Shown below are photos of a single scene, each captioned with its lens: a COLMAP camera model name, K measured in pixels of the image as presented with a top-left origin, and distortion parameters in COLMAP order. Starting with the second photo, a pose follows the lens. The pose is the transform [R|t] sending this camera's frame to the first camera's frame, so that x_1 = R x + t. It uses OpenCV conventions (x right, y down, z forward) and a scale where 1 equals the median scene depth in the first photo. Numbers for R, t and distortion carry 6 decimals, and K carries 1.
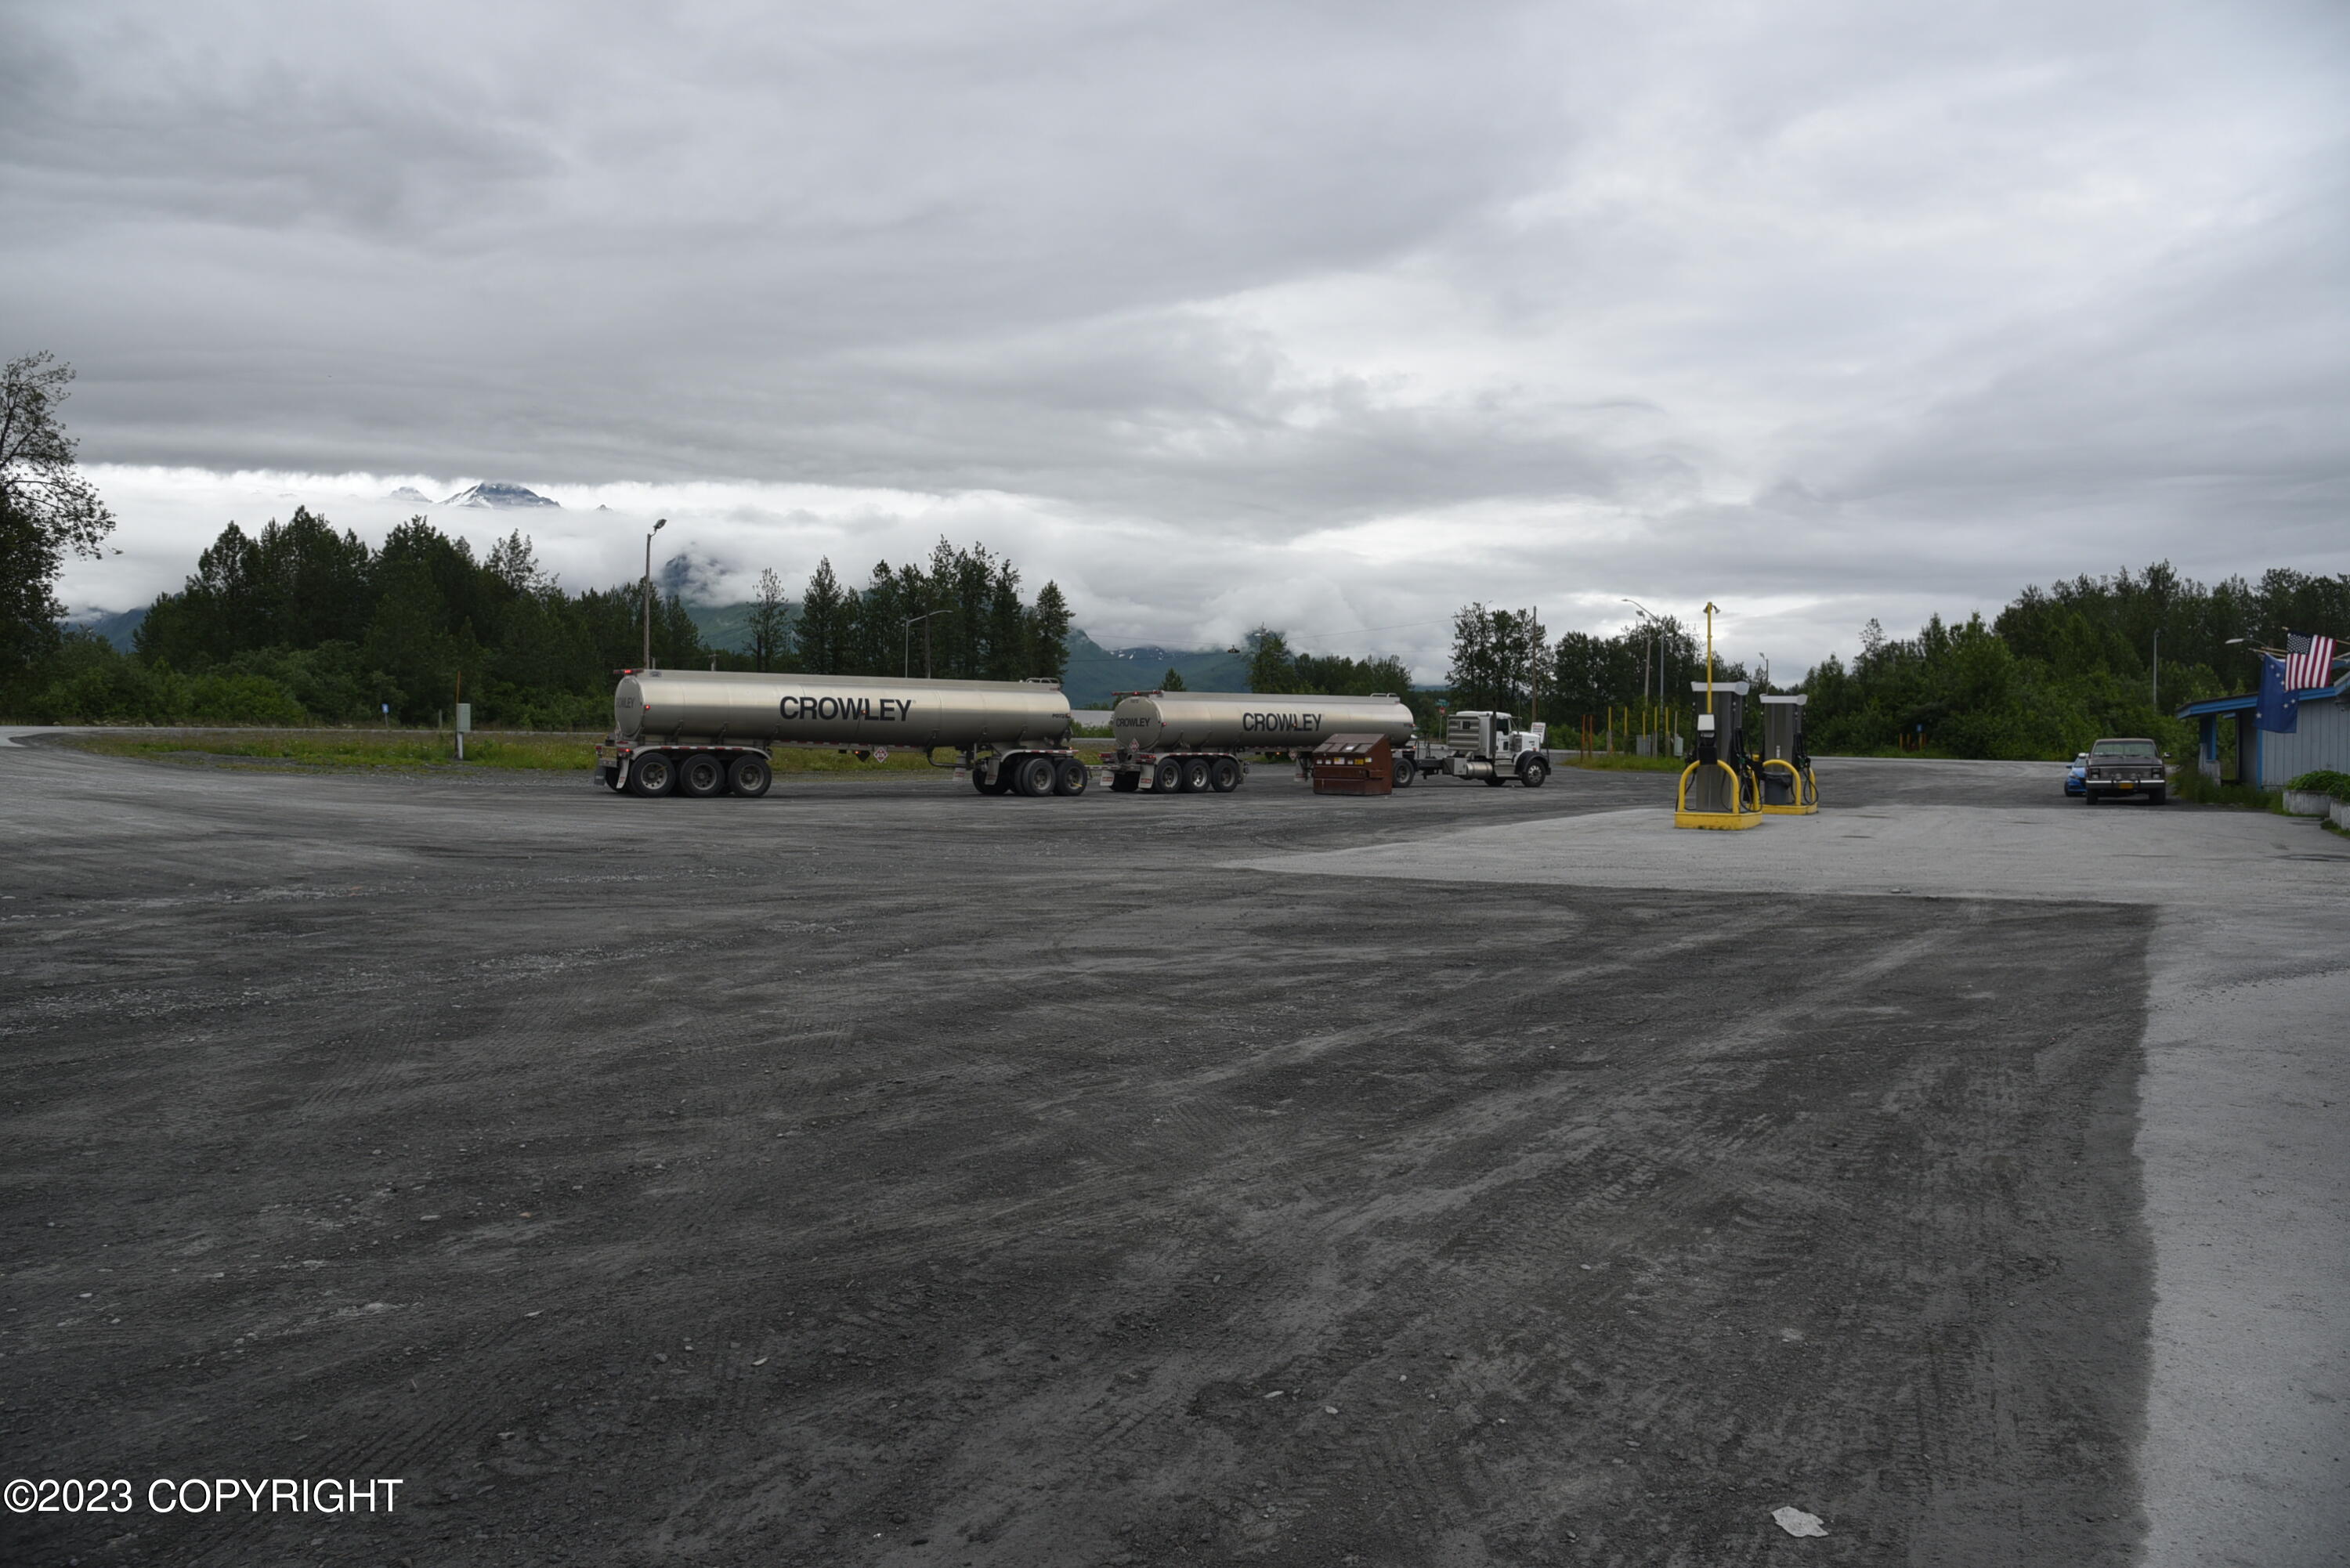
lens RADIAL K [[1617.6, 0, 1175.0], [0, 1617.6, 784.0], [0, 0, 1]] dist [-0.066674, 0.002755]
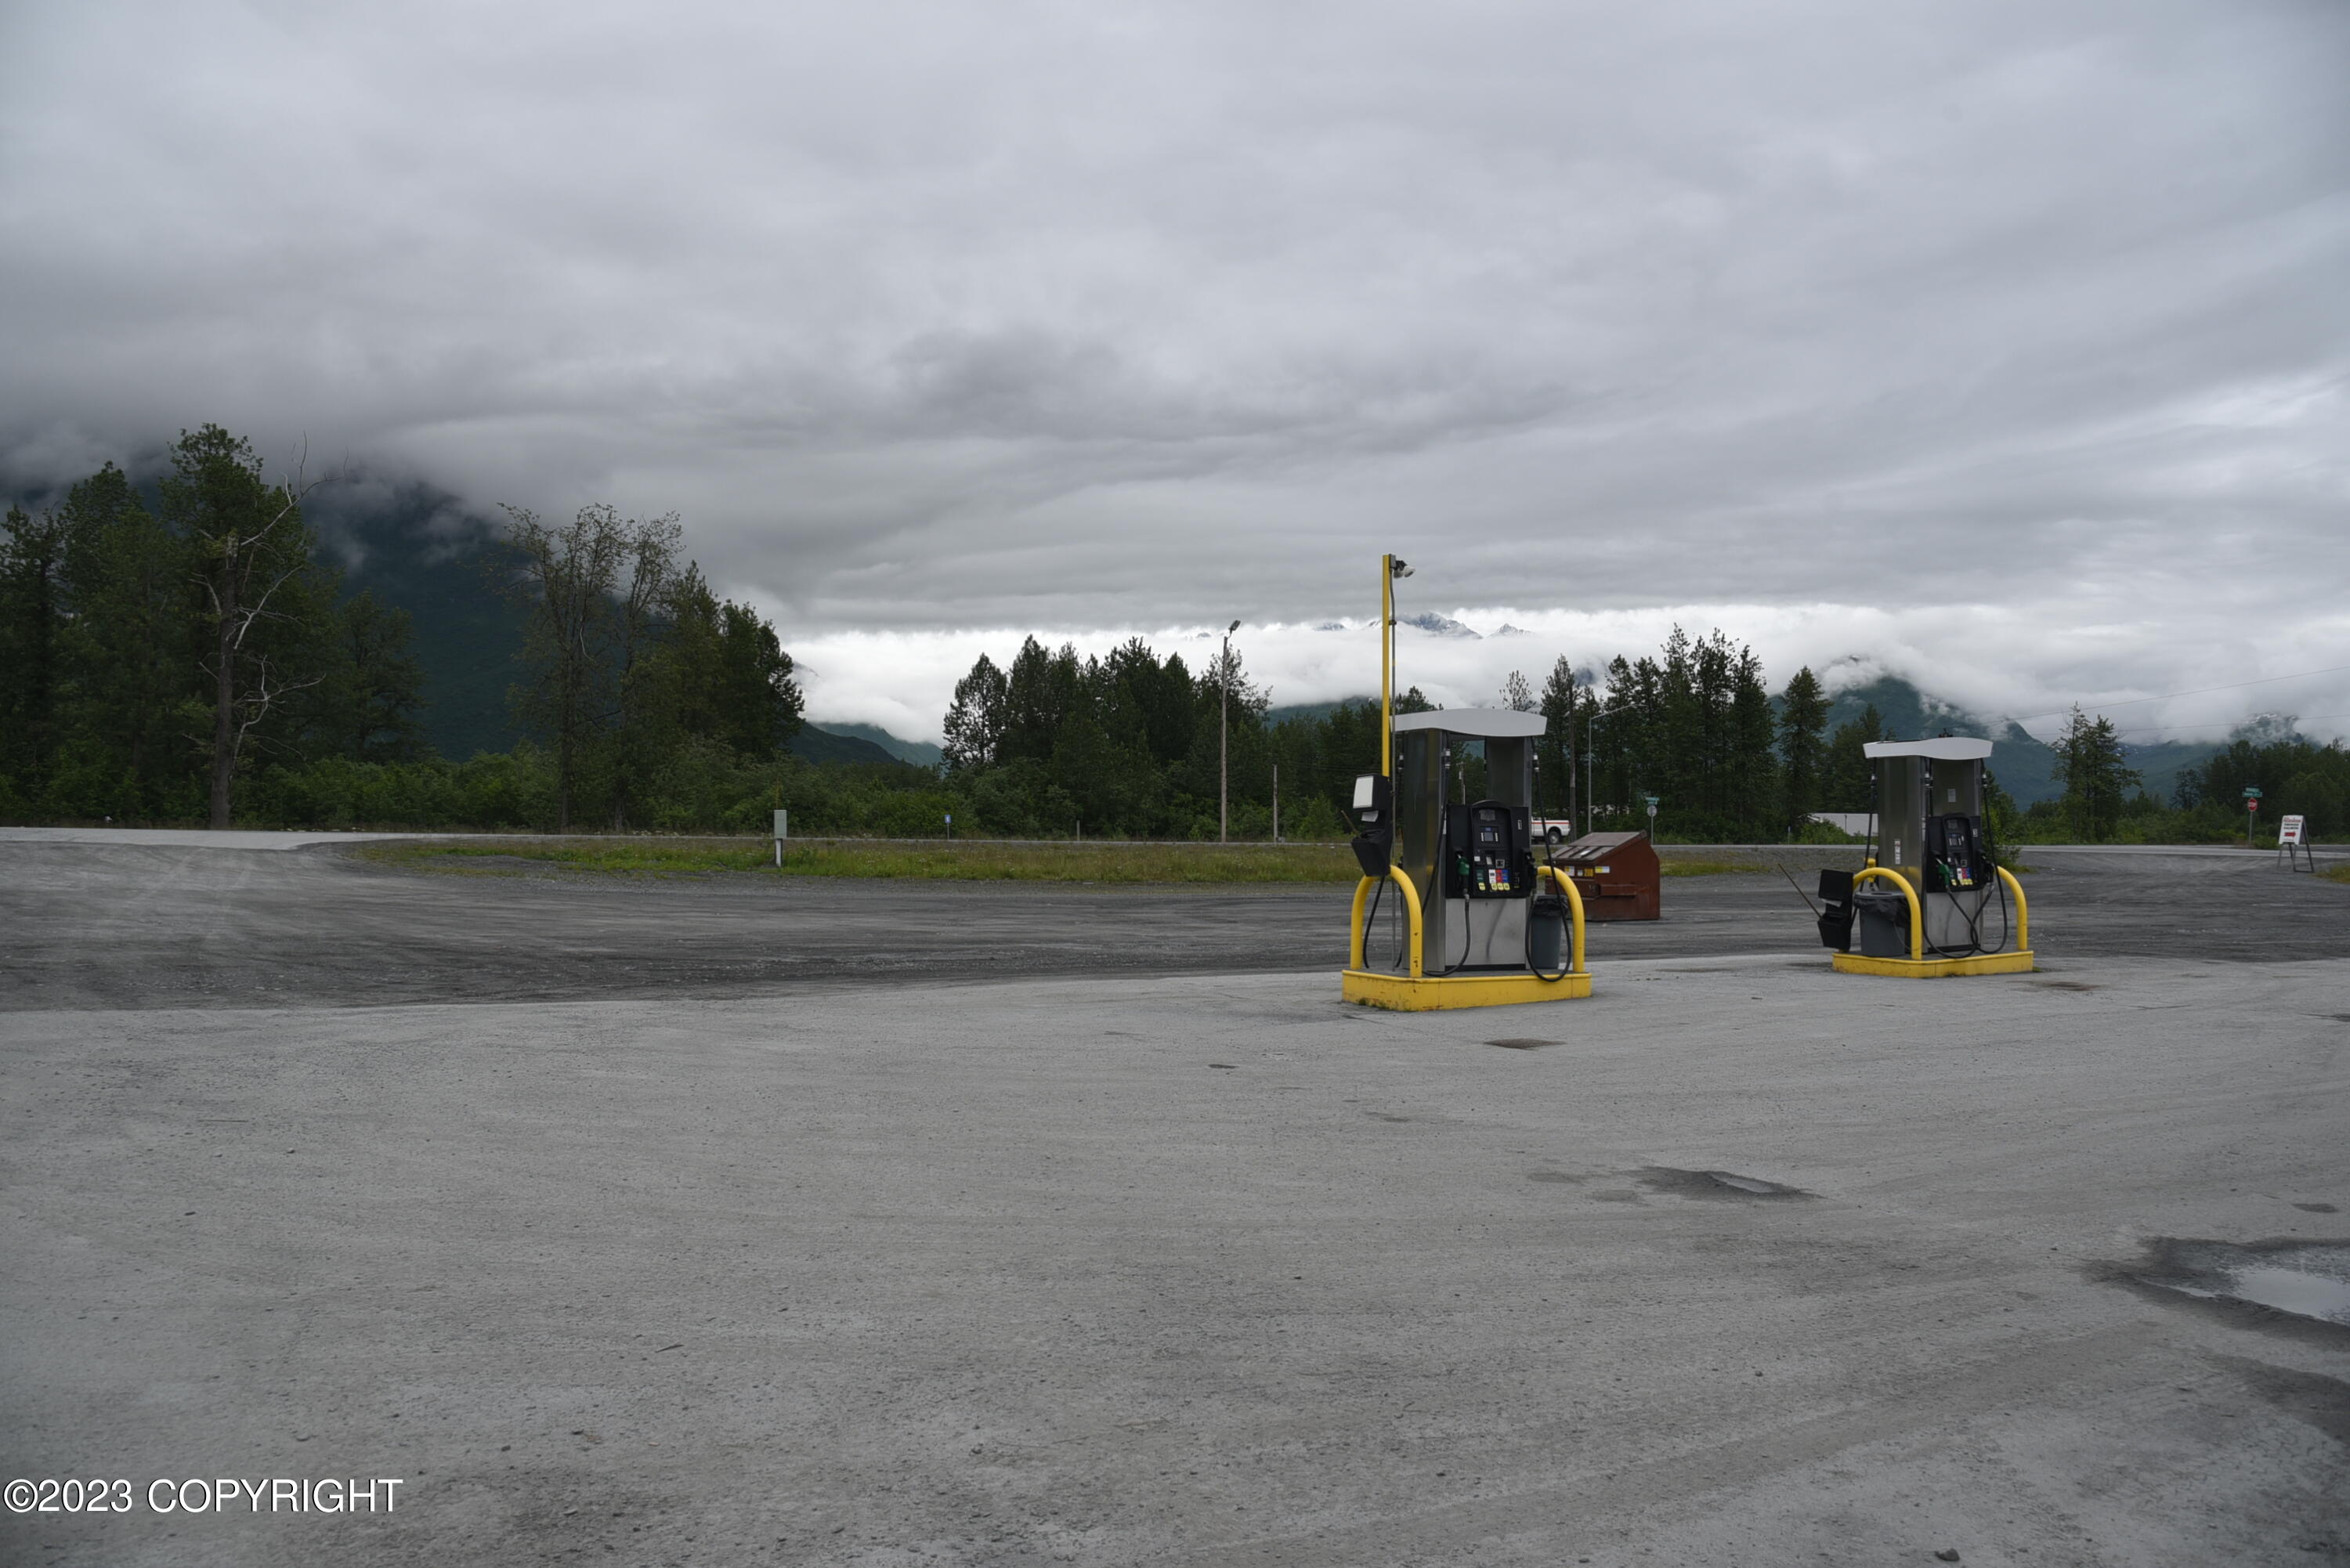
lens RADIAL K [[1610.4, 0, 1175.0], [0, 1610.4, 784.0], [0, 0, 1]] dist [-0.078569, 0.041054]
pose [[0.847578, -0.025699, -0.530048, 0.134961], [-0.011042, 0.997756, -0.066033, -0.001758], [0.530555, 0.061821, 0.845393, 0.136123]]
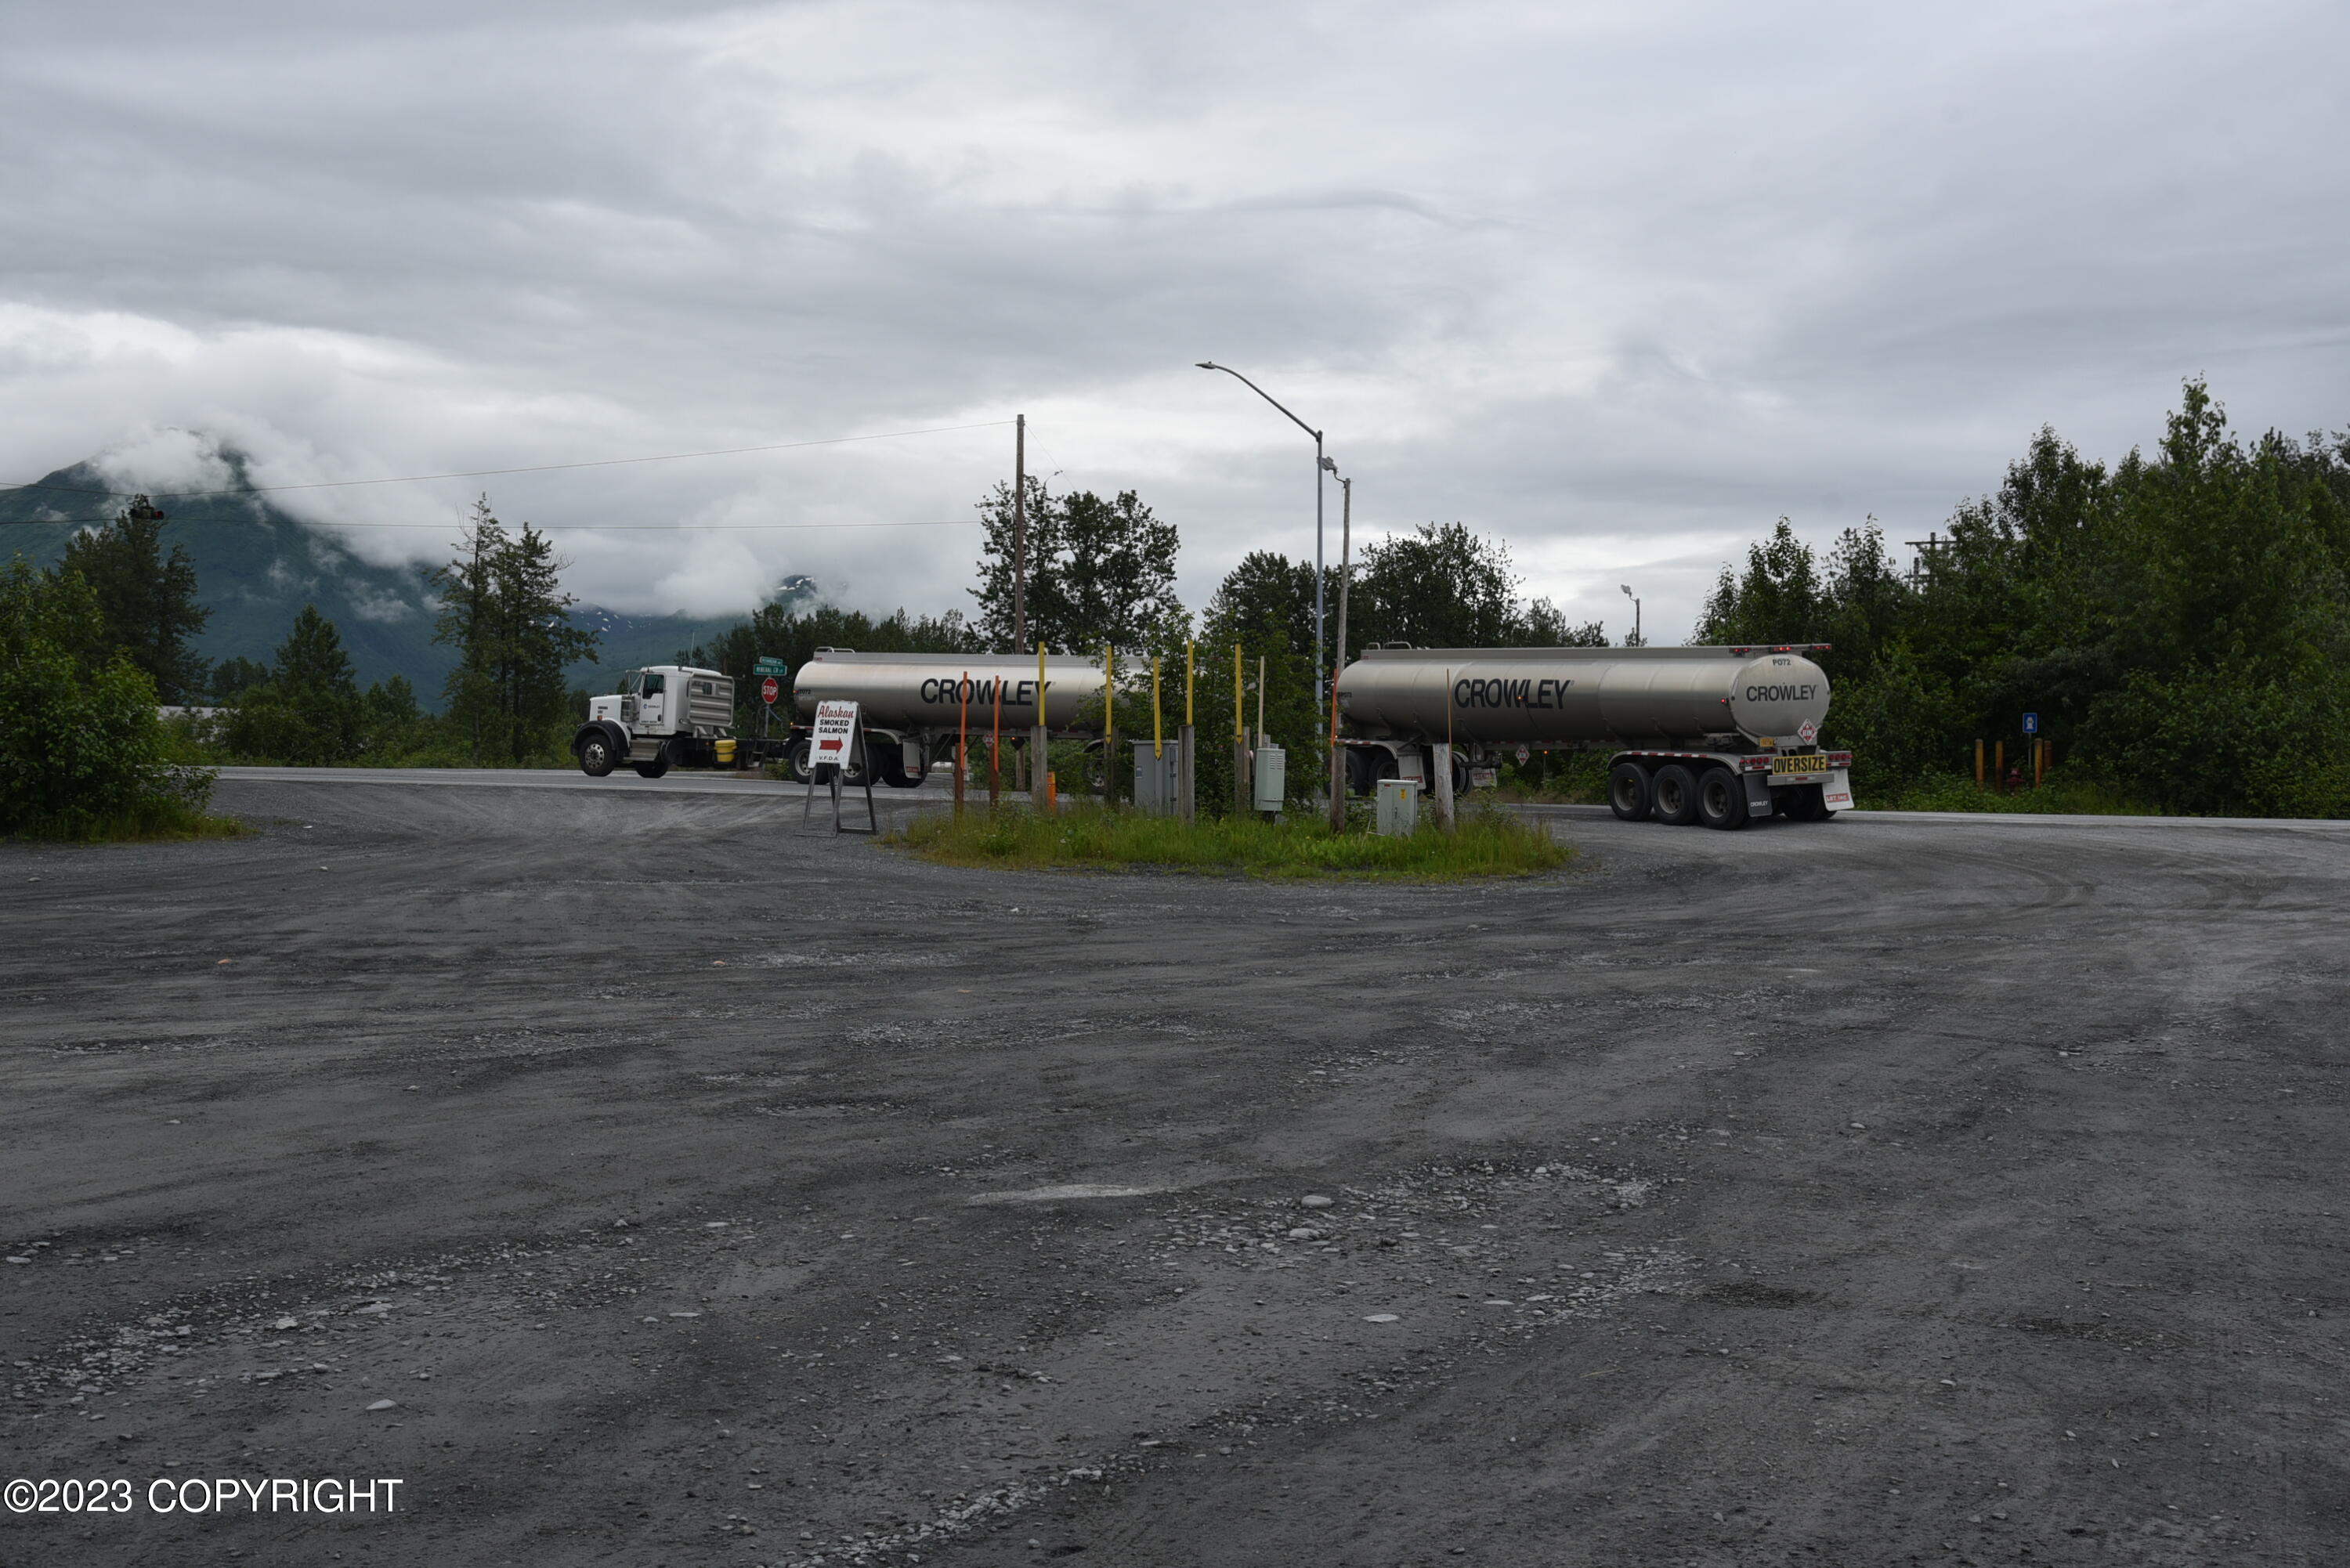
lens RADIAL K [[2777.9, 0, 1175.0], [0, 2777.9, 784.0], [0, 0, 1]] dist [0.089175, 0.003850]
pose [[0.983518, -0.004648, 0.180751, 0.149844], [0.009063, 0.999680, -0.023608, -0.007953], [-0.180583, 0.024857, 0.983246, 0.375013]]
